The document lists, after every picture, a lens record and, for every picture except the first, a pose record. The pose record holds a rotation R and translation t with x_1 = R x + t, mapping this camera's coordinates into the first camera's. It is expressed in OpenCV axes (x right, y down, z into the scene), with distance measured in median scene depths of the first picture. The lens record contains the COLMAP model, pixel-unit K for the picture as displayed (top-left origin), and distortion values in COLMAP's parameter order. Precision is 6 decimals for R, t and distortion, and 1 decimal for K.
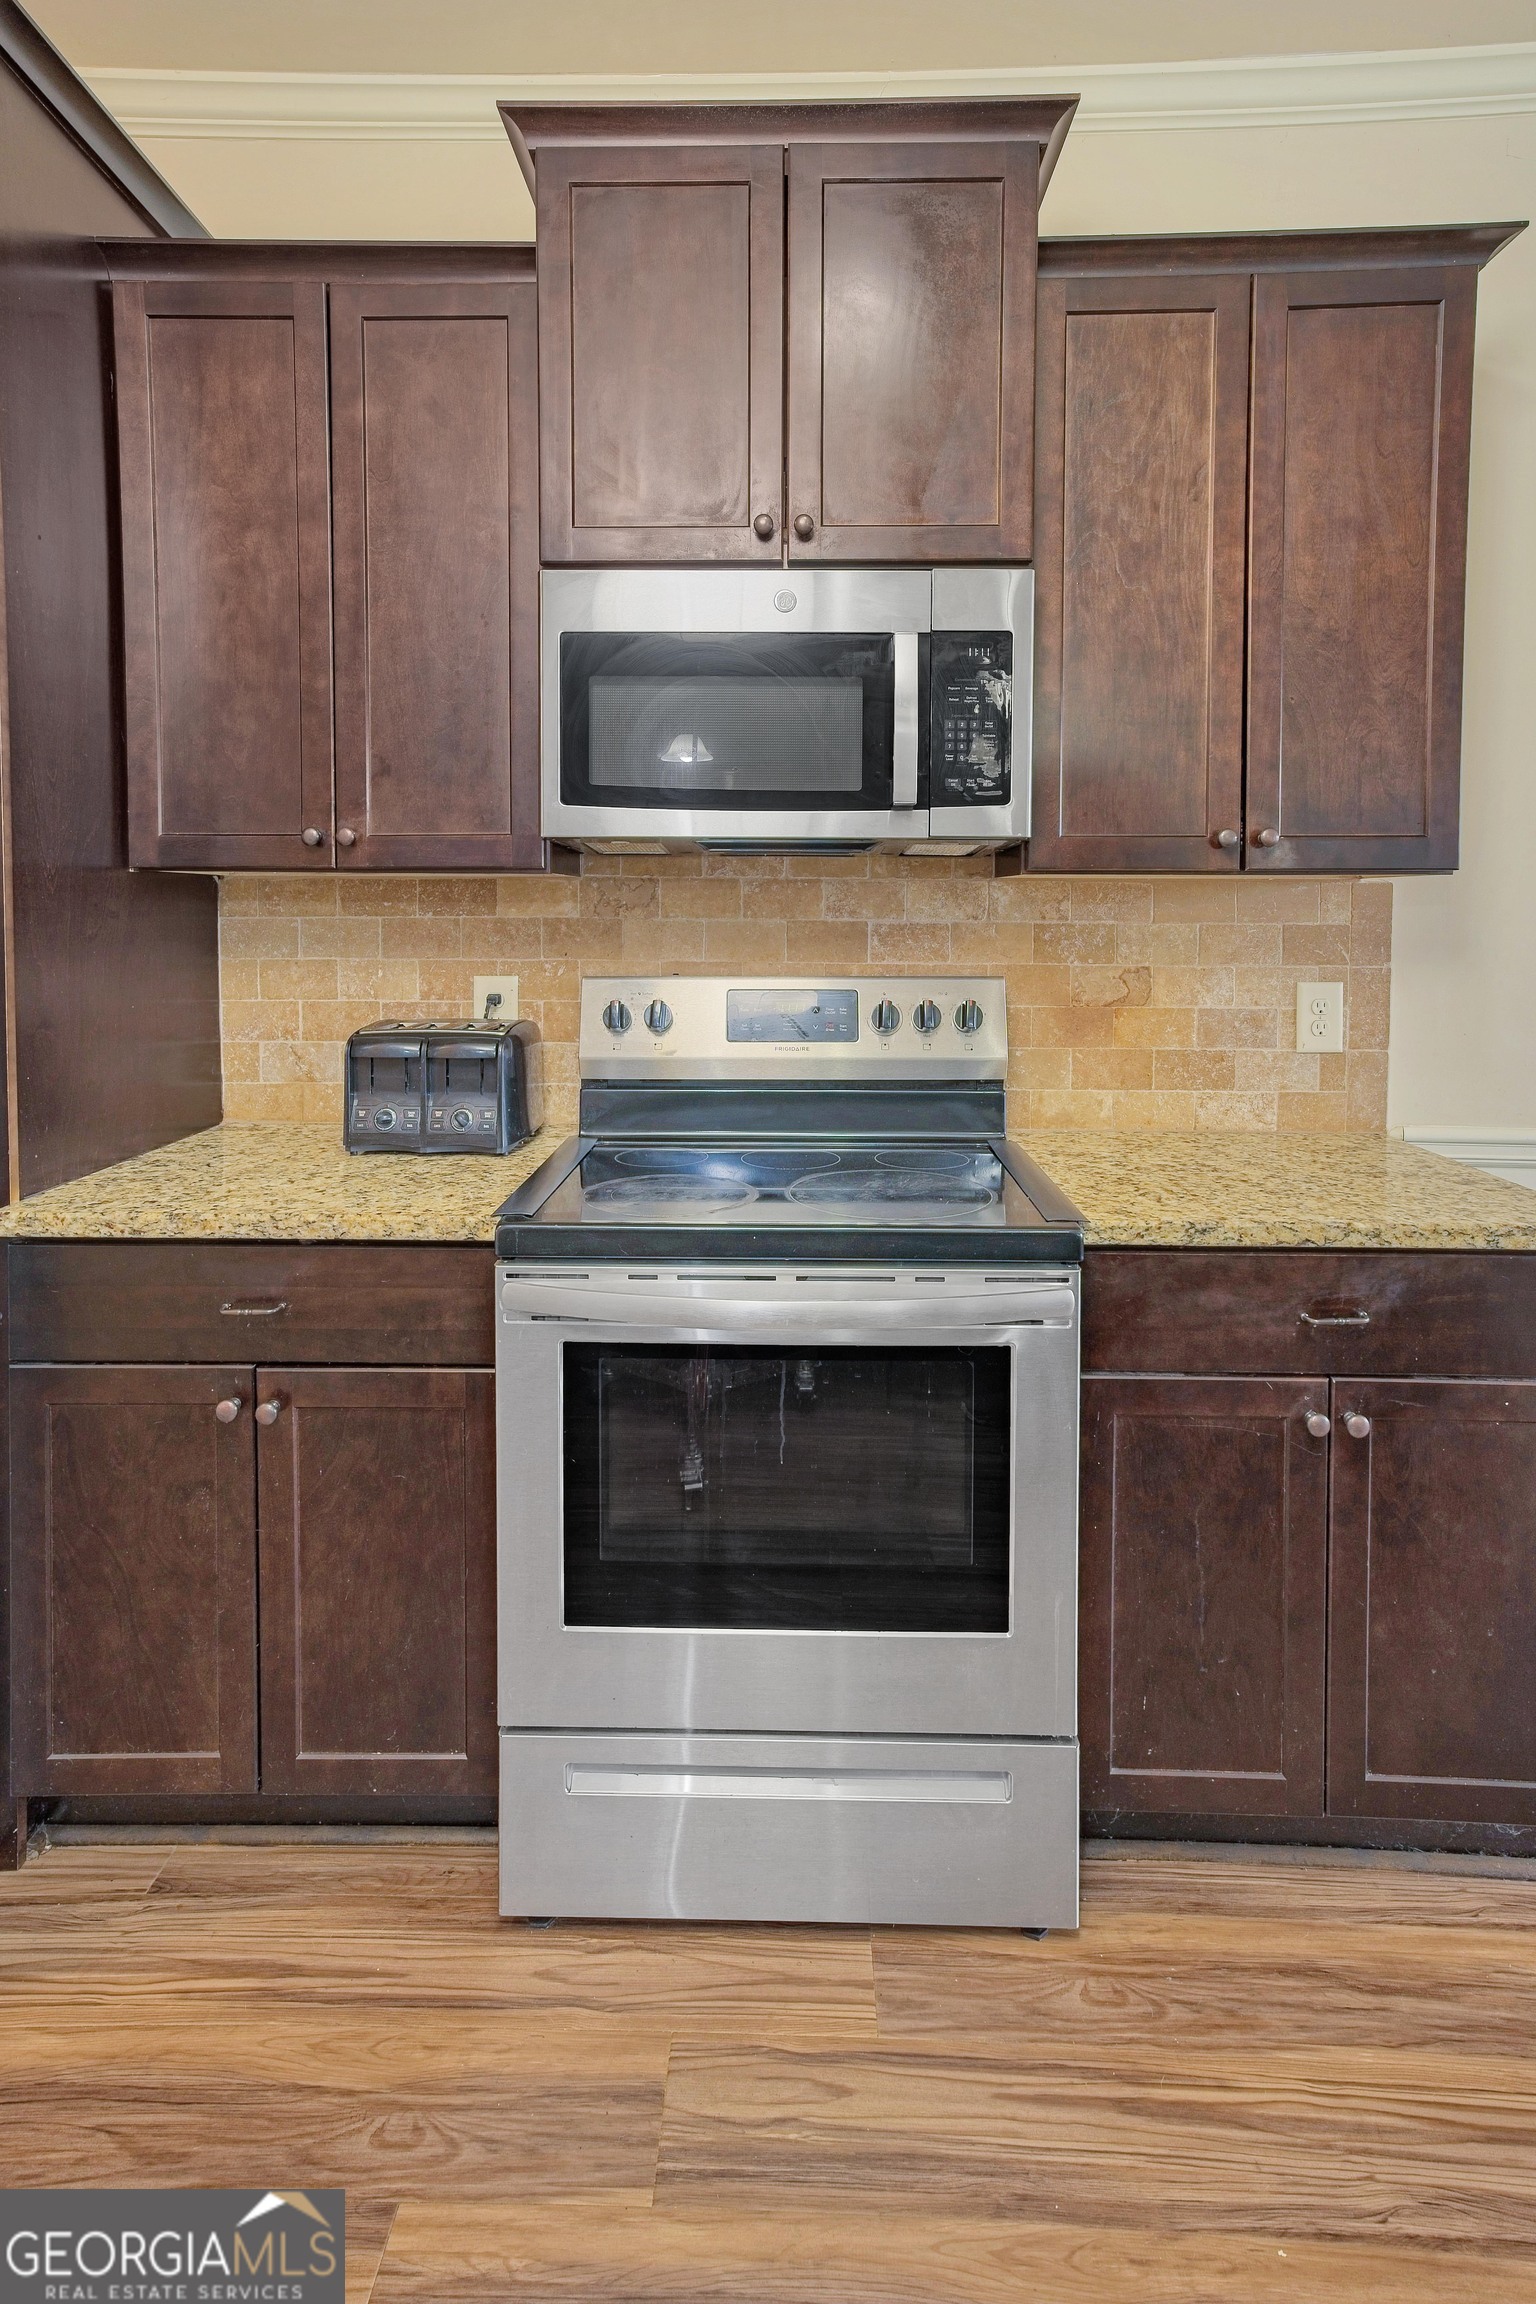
lens RADIAL K [[1207.6, 0, 763.9], [0, 1207.6, 935.0], [0, 0, 1]] dist [0.027469, 0.001902]
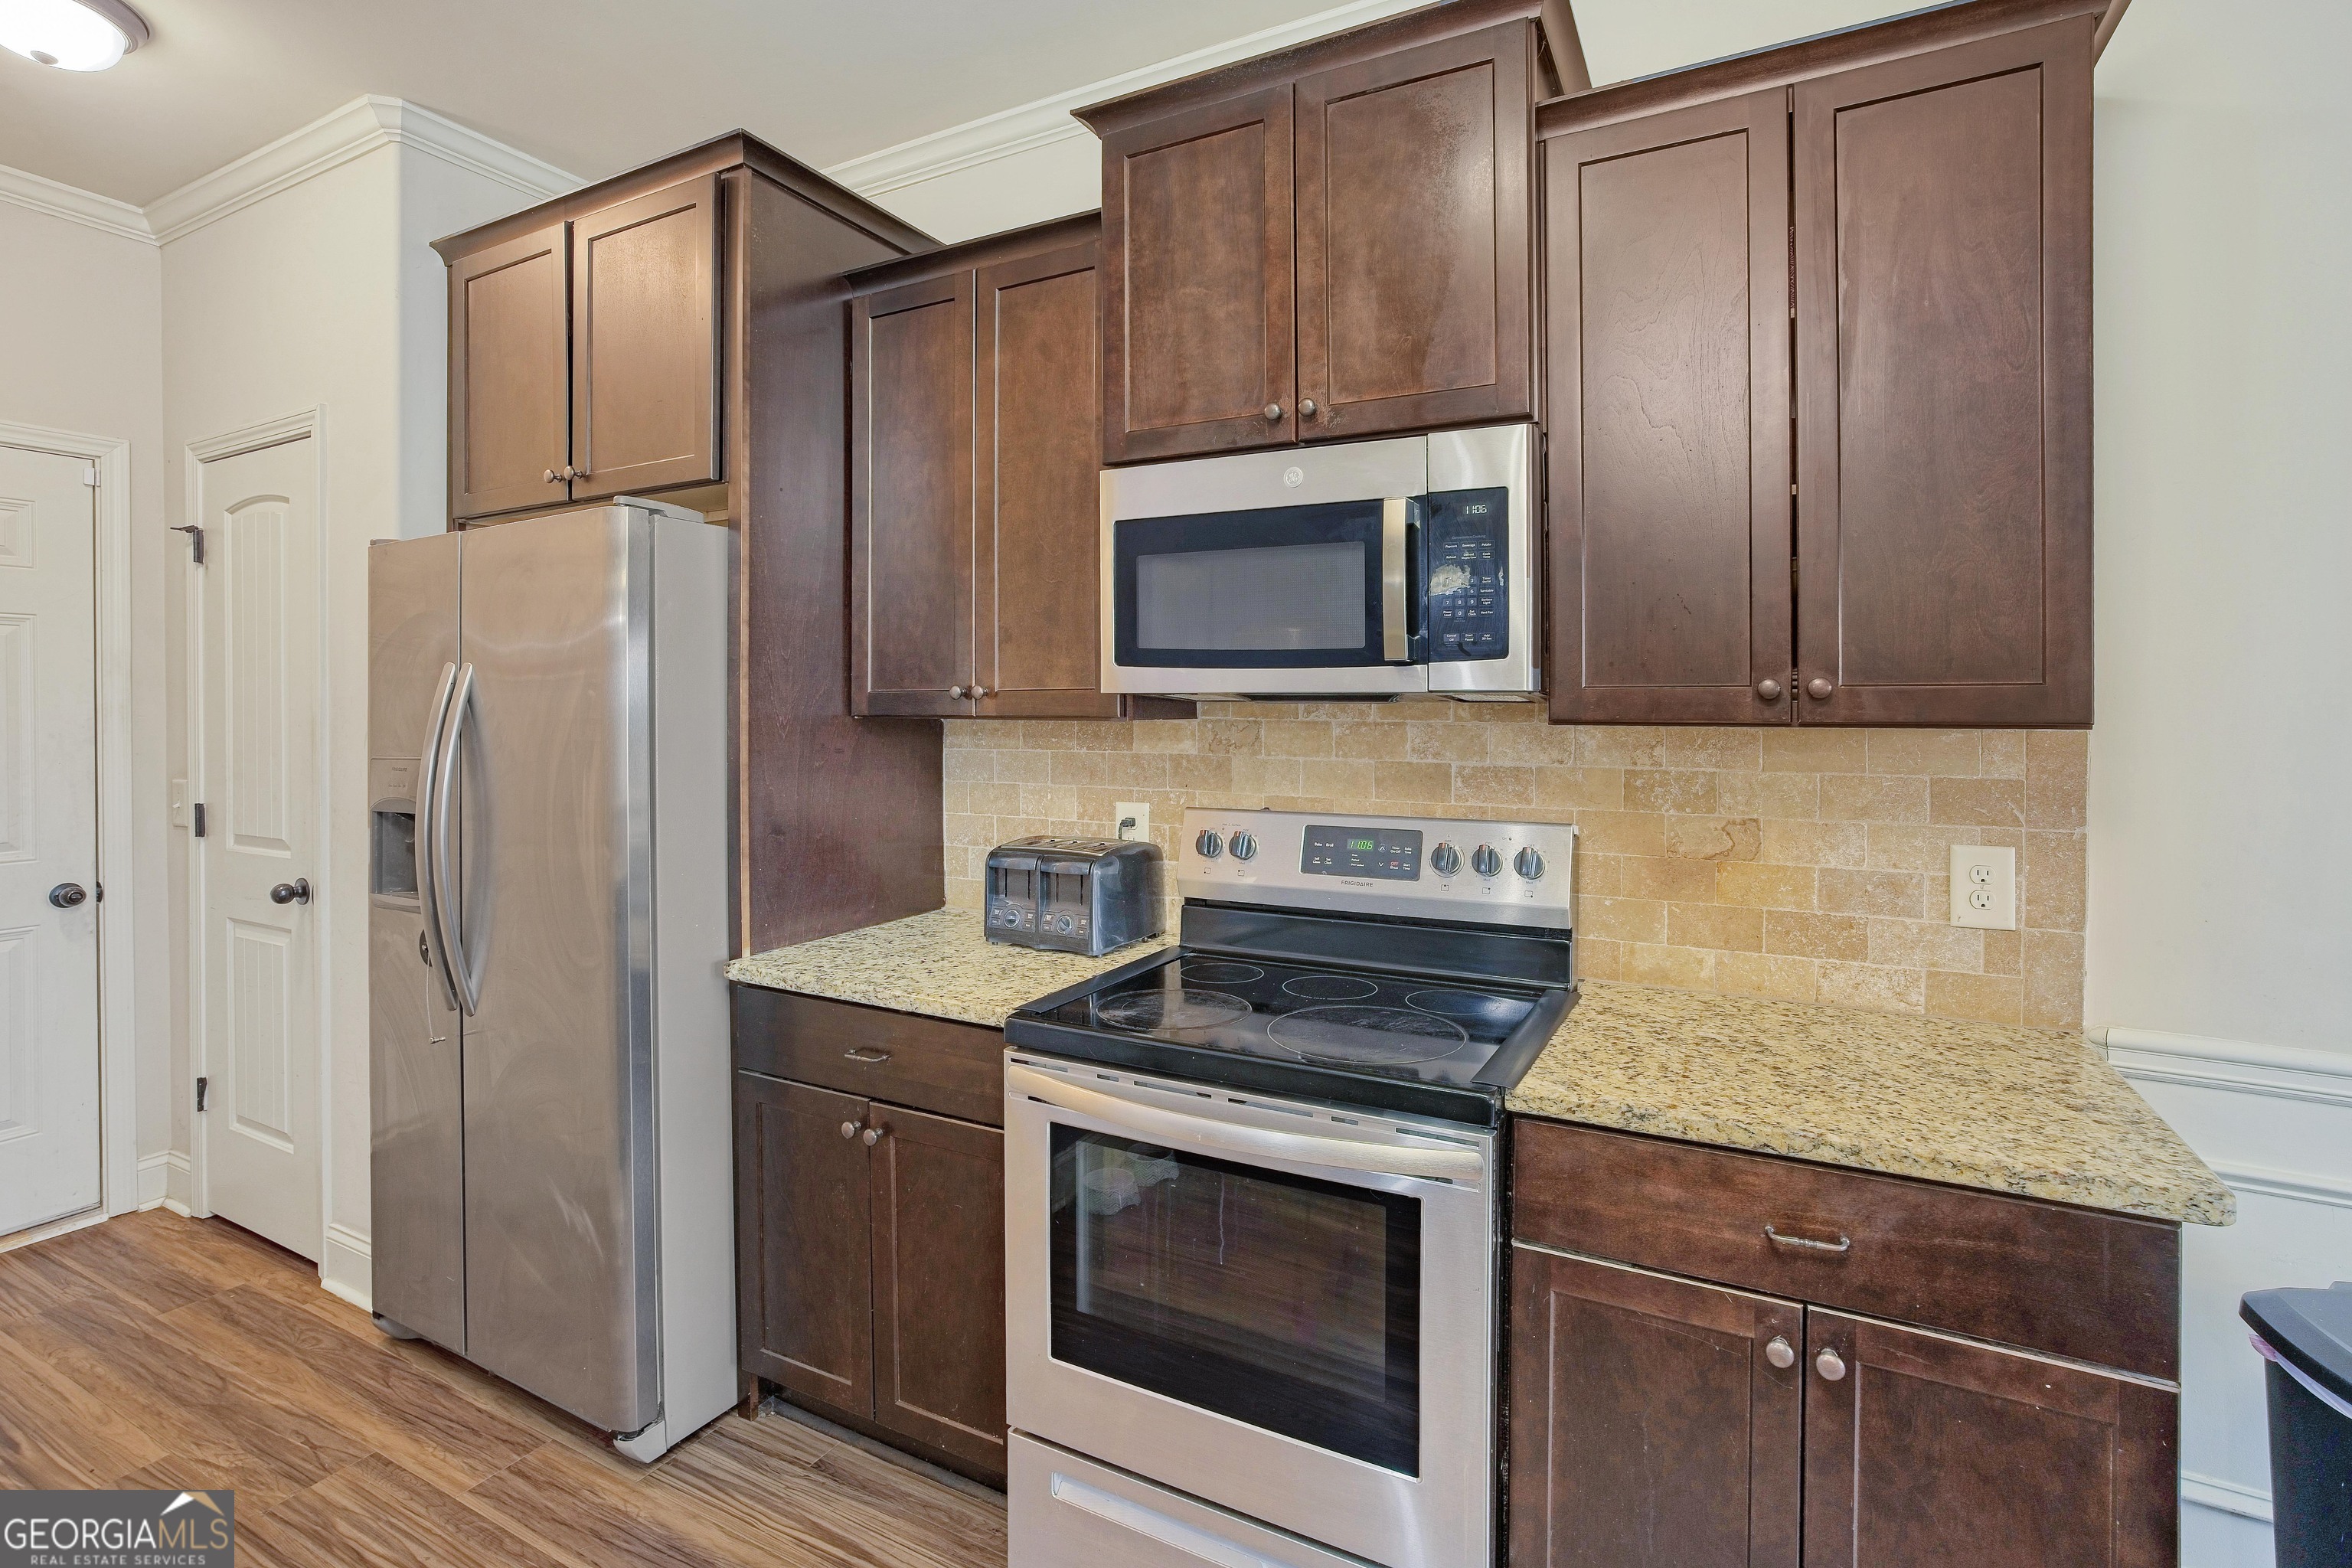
lens RADIAL K [[1109.5, 0, 1173.2], [0, 1109.5, 708.4], [0, 0, 1]] dist [-0.017154, 0.015050]
pose [[0.893728, 0.000718, -0.448609, 0.347939], [-0.010999, 0.999733, -0.020311, -0.042090], [0.448474, 0.023087, 0.893498, 0.053541]]
